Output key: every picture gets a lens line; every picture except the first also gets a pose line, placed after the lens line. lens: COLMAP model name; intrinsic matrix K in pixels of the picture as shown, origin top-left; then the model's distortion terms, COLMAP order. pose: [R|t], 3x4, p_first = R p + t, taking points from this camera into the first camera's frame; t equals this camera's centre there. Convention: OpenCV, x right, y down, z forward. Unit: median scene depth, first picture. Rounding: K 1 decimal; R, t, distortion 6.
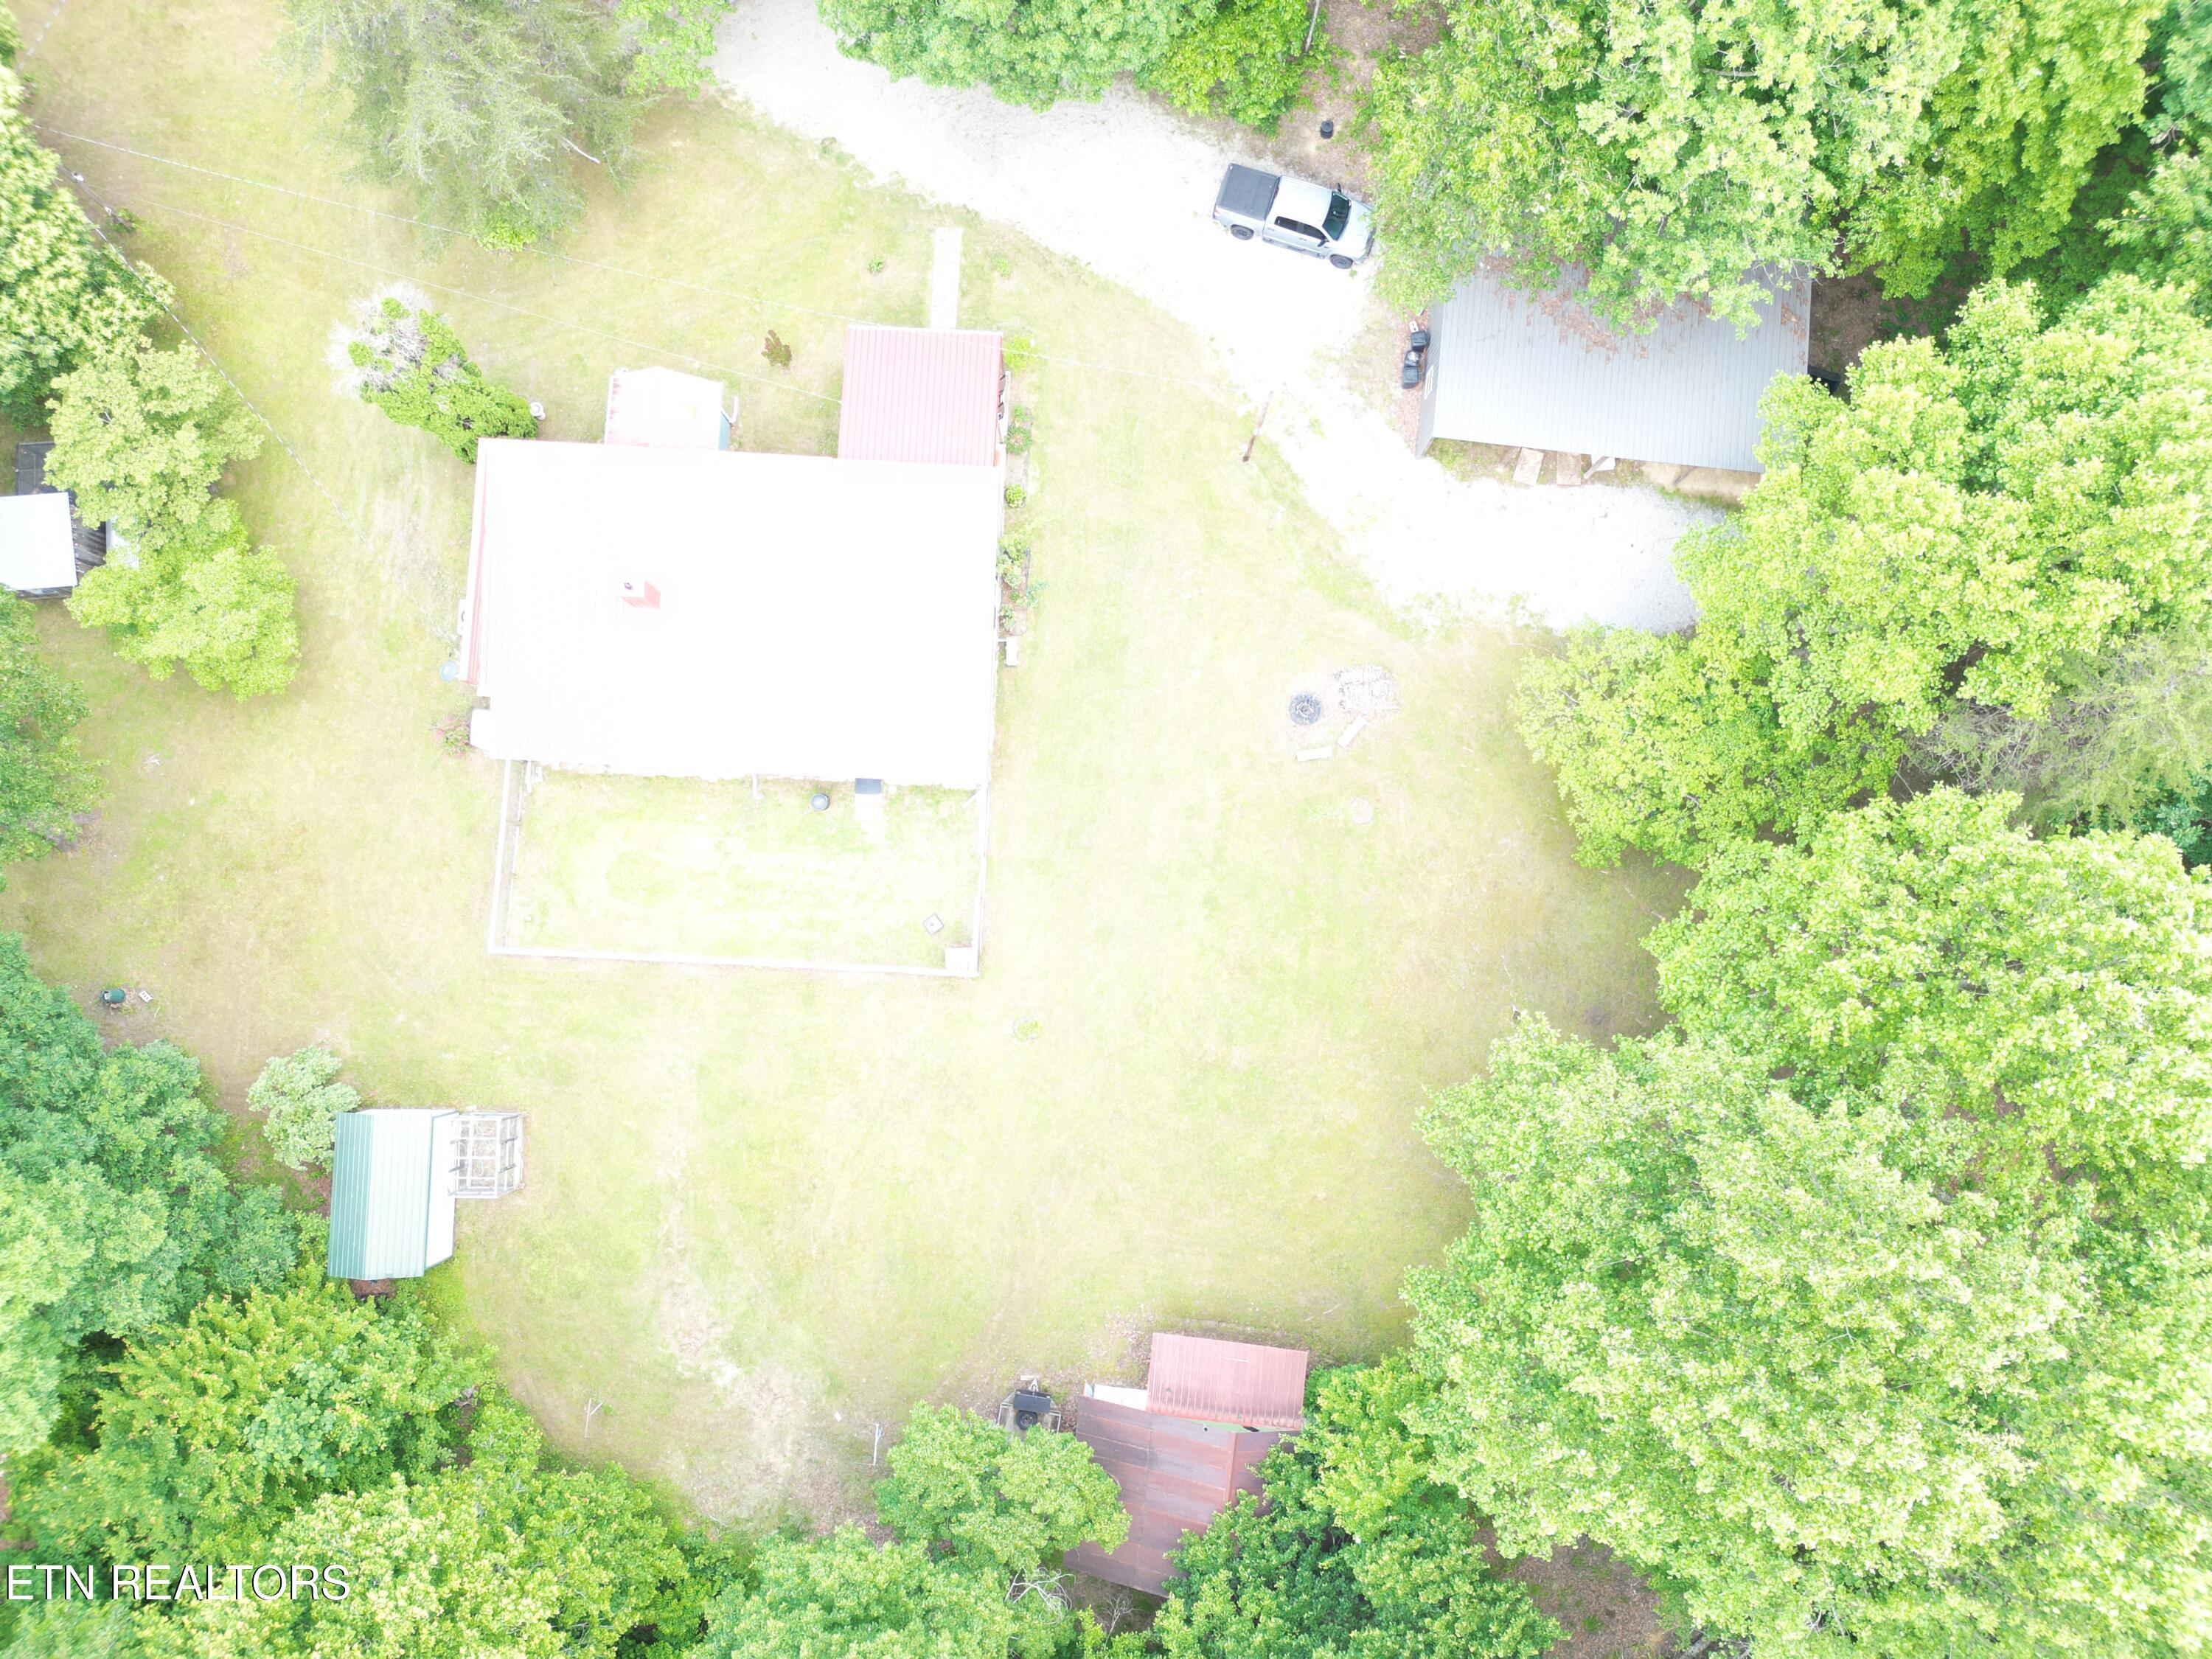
lens RADIAL K [[1525.1, 0, 1106.0], [0, 1525.1, 829.5], [0, 0, 1]] dist [0.003053, 0.000384]
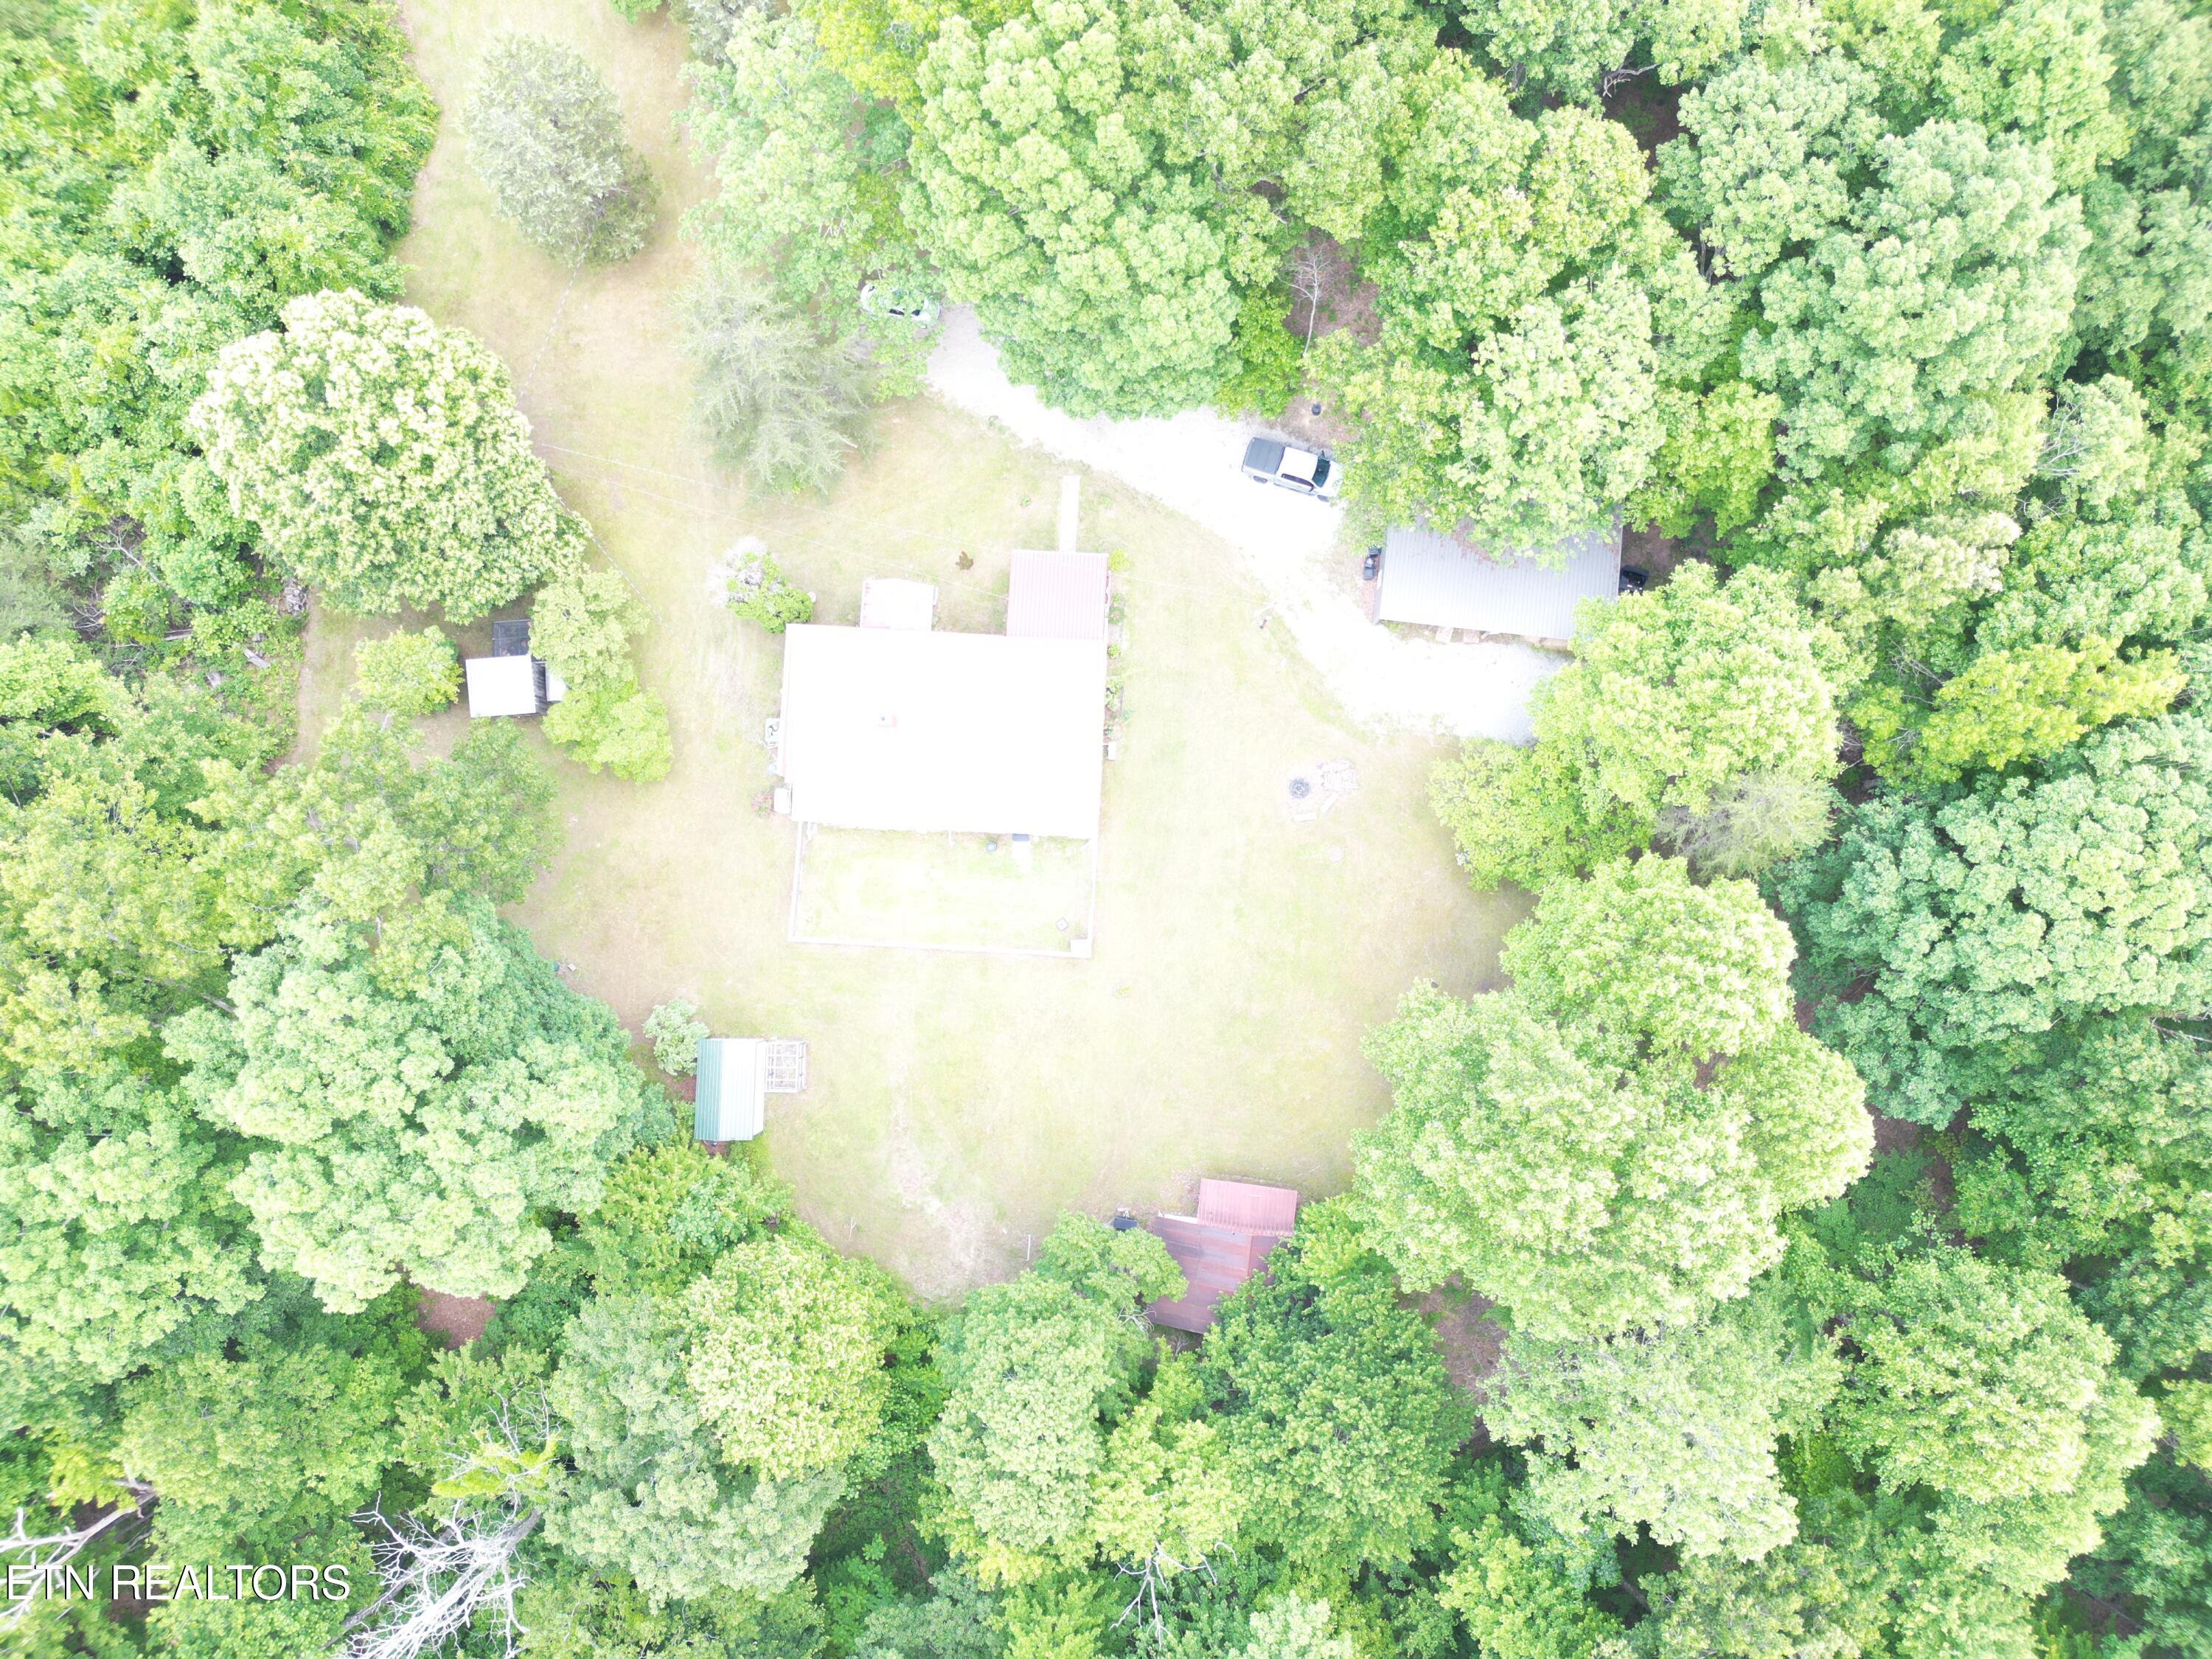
lens RADIAL K [[1511.7, 0, 1101.6], [0, 1511.7, 824.8], [0, 0, 1]] dist [0.057997, -0.061696]
pose [[0.999577, 0.003352, -0.028874, -0.028335], [-0.003262, 0.999990, 0.003179, -0.047586], [0.028885, -0.003083, 0.999578, -0.583420]]
